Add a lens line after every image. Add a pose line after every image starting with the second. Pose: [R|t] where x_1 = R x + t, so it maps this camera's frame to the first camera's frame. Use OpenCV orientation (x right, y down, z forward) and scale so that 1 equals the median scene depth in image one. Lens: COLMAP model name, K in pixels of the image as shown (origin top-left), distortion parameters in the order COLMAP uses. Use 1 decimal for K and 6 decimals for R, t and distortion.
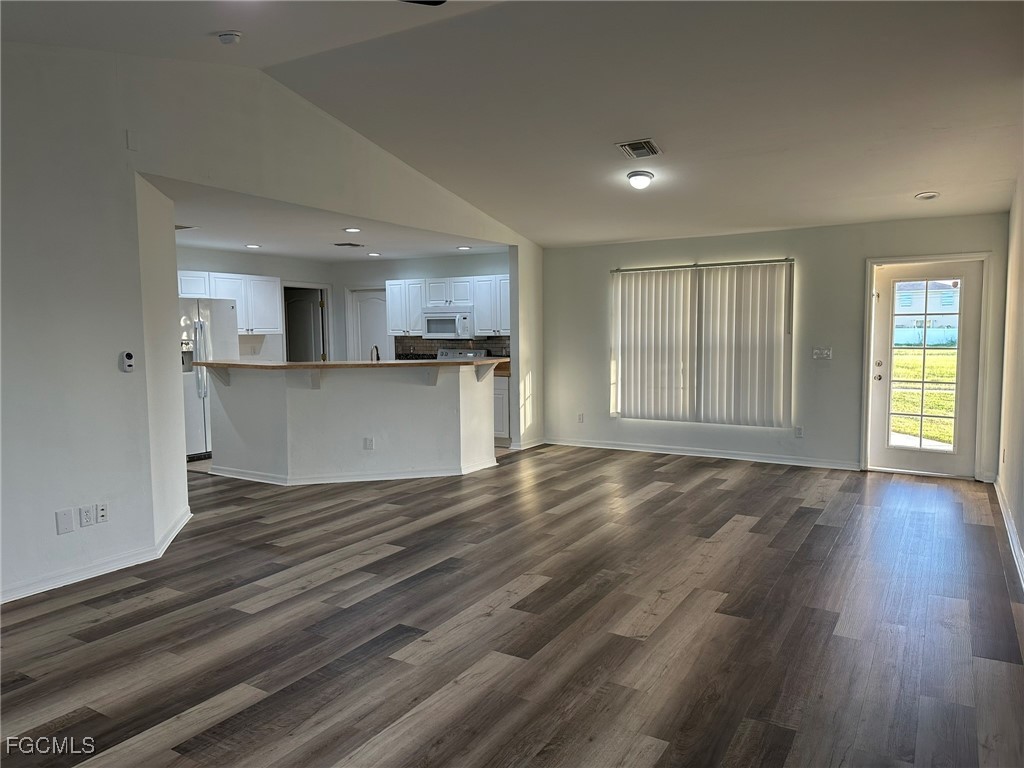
lens RADIAL K [[713.5, 0, 509.0], [0, 713.5, 391.0], [0, 0, 1]] dist [0.060664, -0.063950]
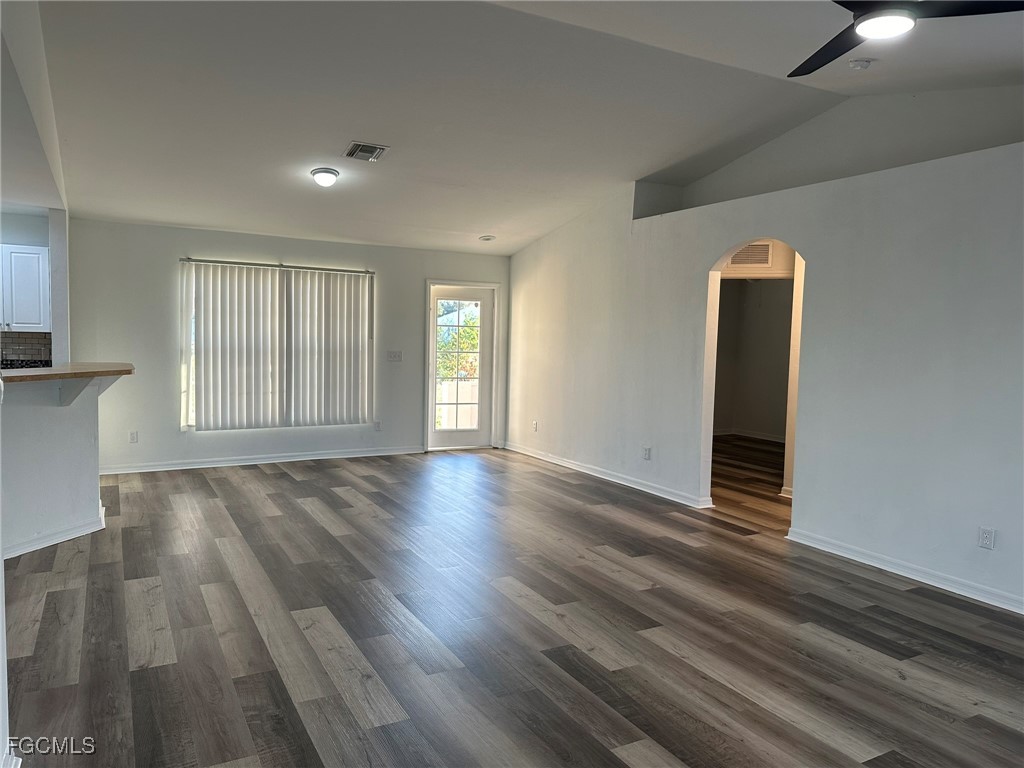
lens RADIAL K [[713.5, 0, 507.9], [0, 713.5, 385.3], [0, 0, 1]] dist [0.060664, -0.063950]
pose [[0.498336, -0.041785, 0.865976, -0.522235], [0.046716, 0.998681, 0.021304, -0.023526], [-0.865724, 0.029838, 0.499631, 0.300526]]
